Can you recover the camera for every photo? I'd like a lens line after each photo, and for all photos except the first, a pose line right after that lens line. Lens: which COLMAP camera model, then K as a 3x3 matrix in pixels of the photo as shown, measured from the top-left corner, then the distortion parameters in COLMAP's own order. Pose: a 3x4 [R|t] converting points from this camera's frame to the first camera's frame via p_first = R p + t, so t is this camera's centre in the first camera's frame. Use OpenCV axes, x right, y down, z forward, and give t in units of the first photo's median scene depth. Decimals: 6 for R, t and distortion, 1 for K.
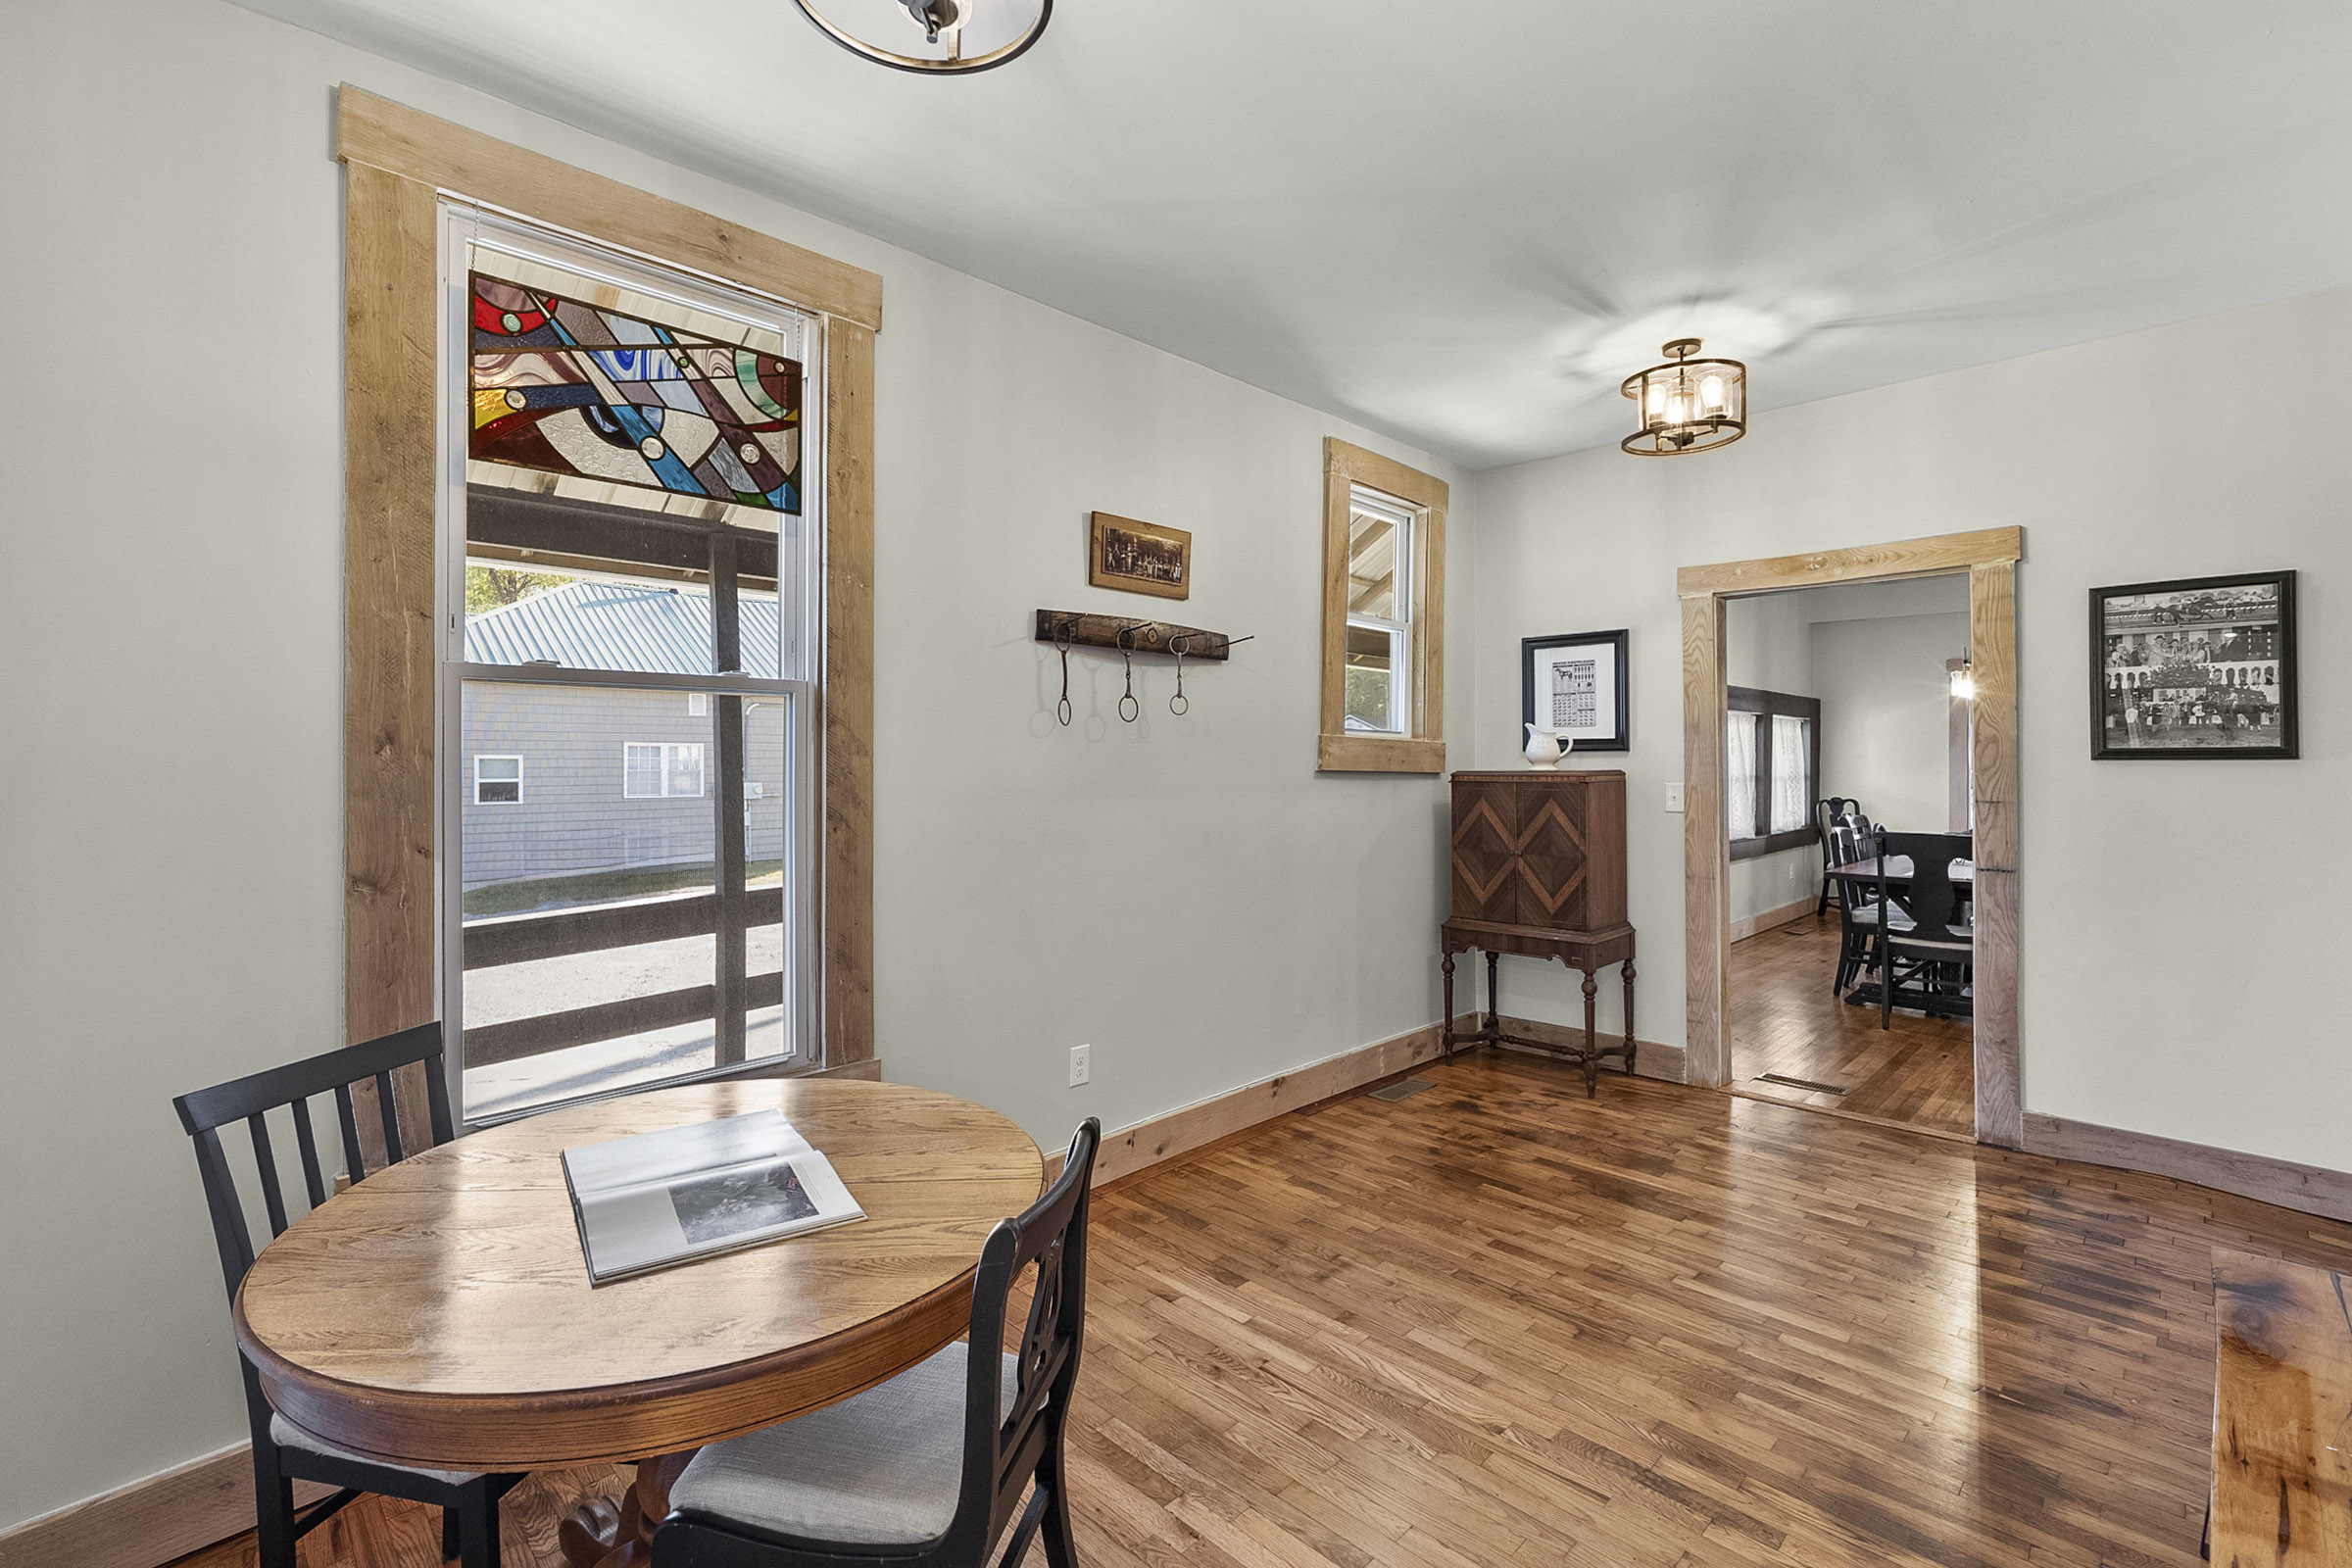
lens RADIAL K [[1061.6, 0, 1168.2], [0, 1061.6, 769.1], [0, 0, 1]] dist [-0.002809, -0.000134]
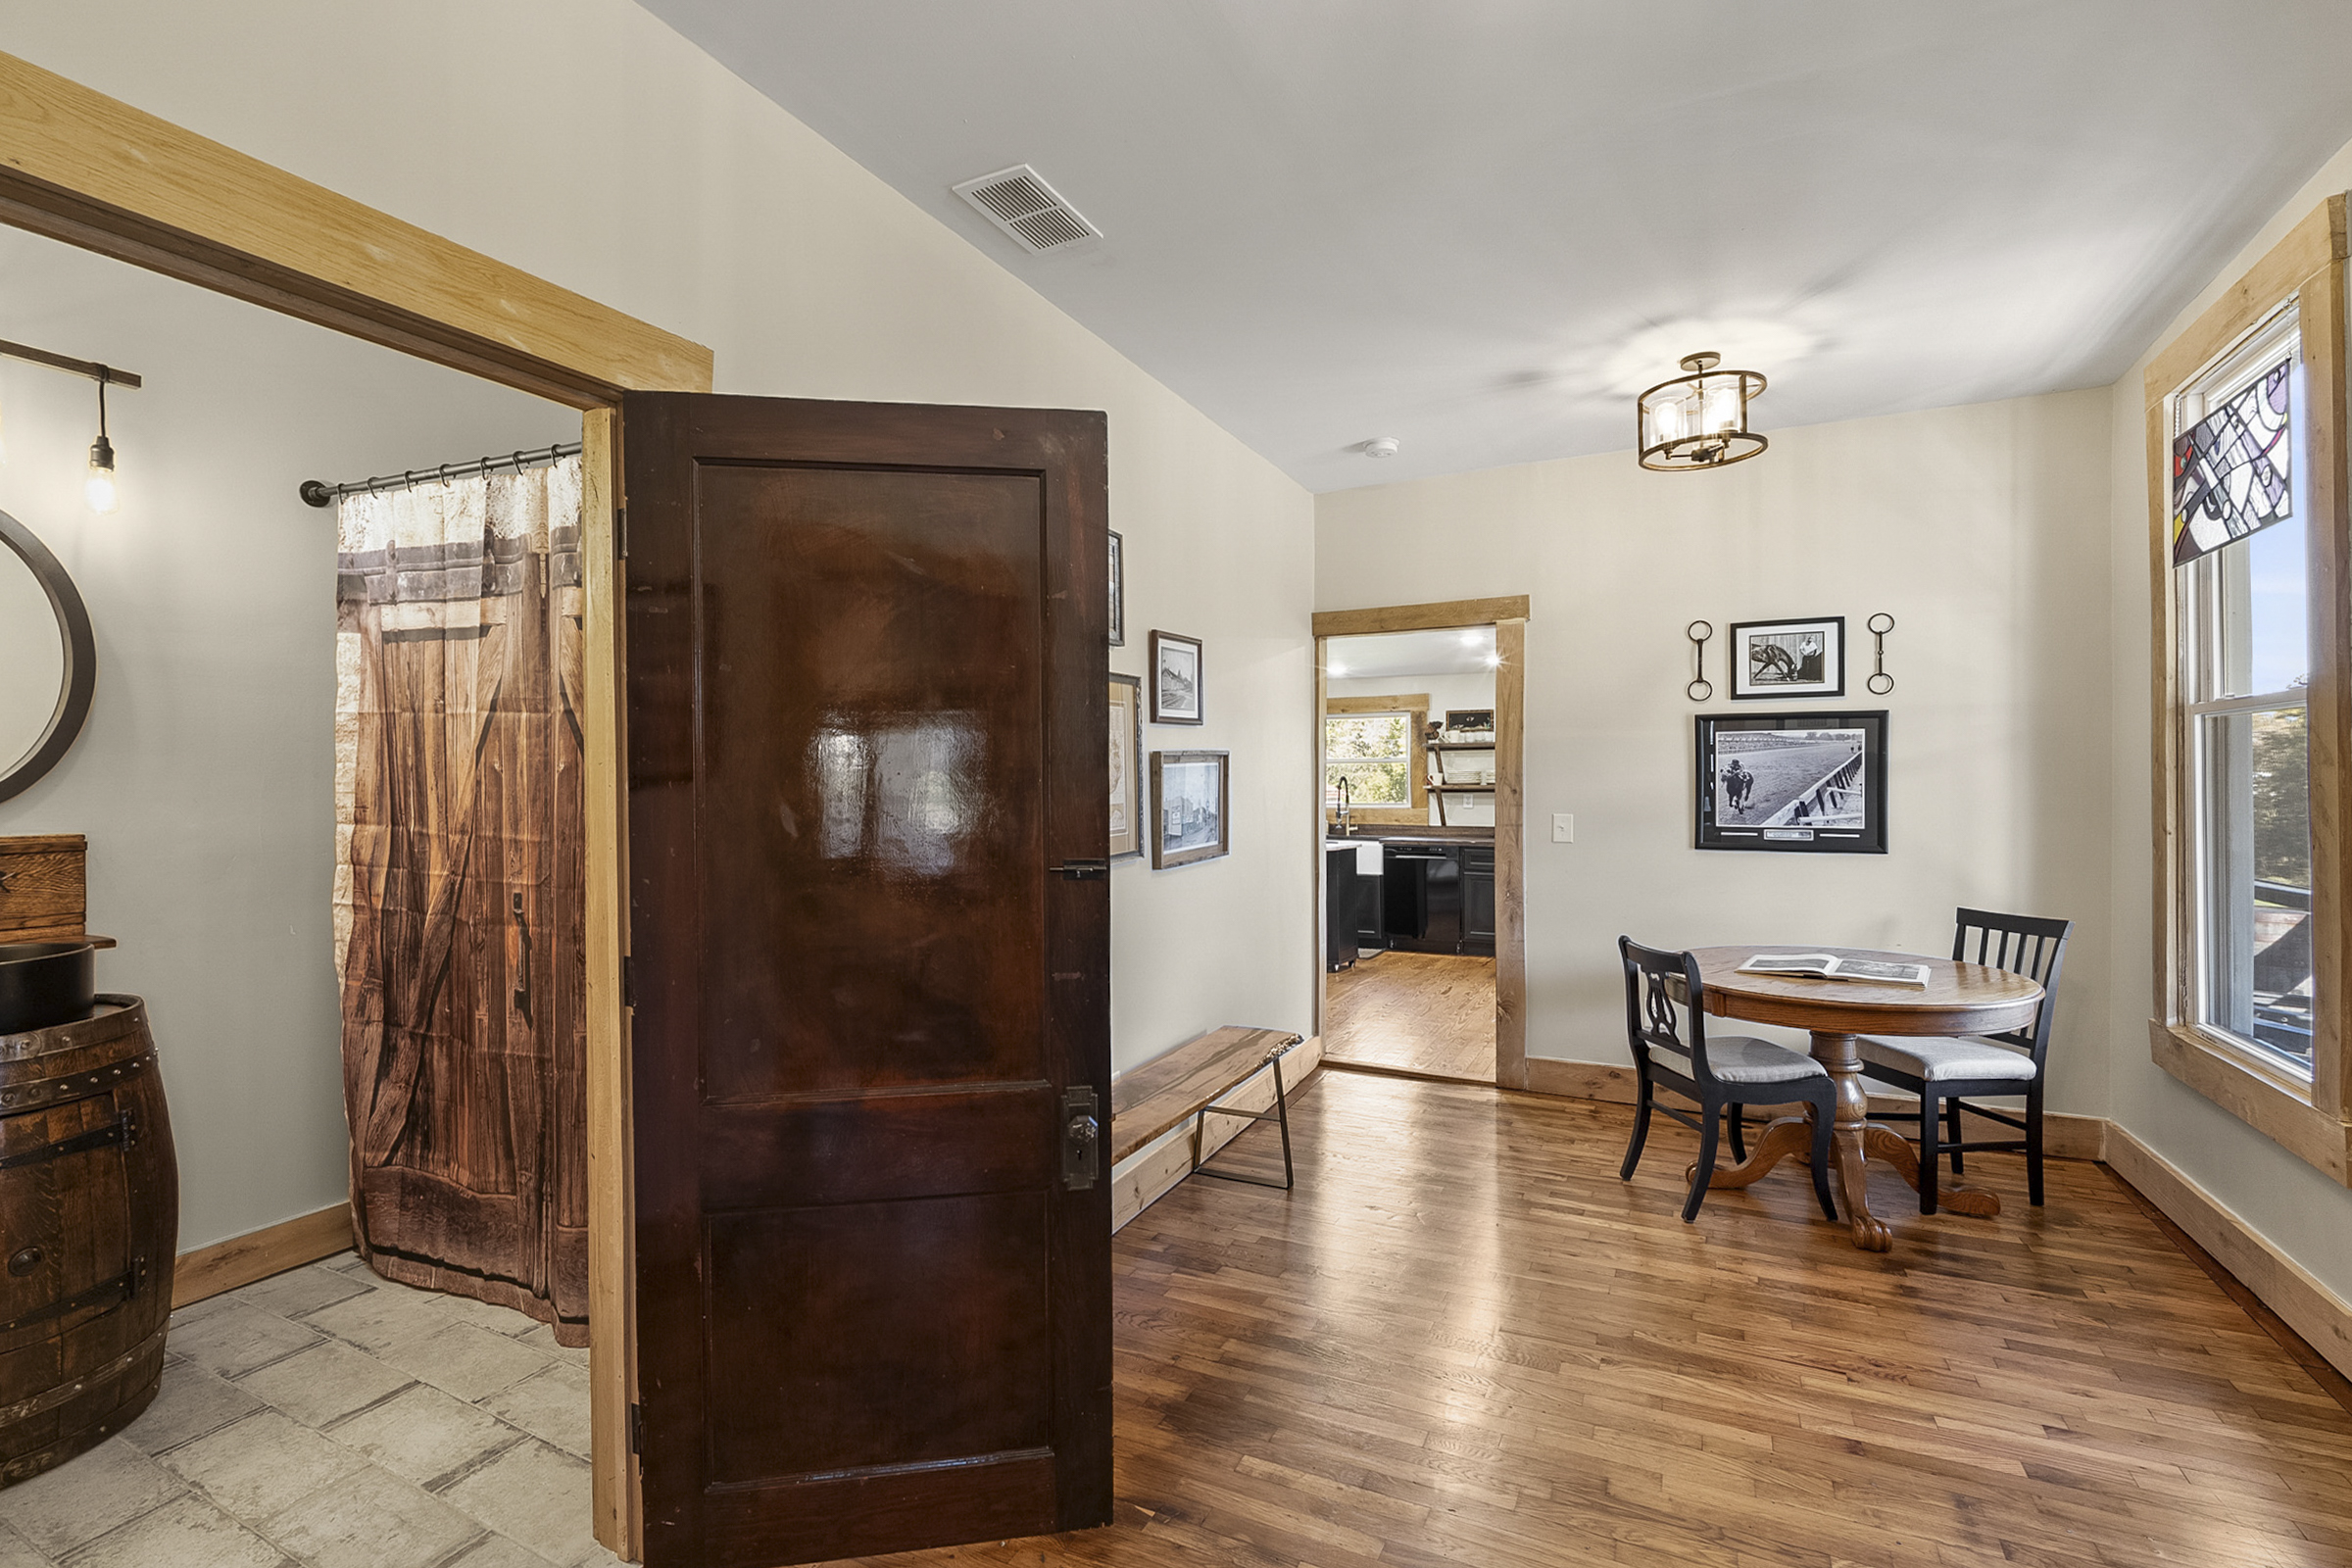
lens RADIAL K [[1061.6, 0, 1168.2], [0, 1061.6, 769.1], [0, 0, 1]] dist [-0.002809, -0.000134]
pose [[-0.948933, -0.000798, -0.315475, 0.985418], [0.000868, 0.999986, -0.005140, -0.000093], [0.315475, -0.005151, -0.948920, 1.713674]]
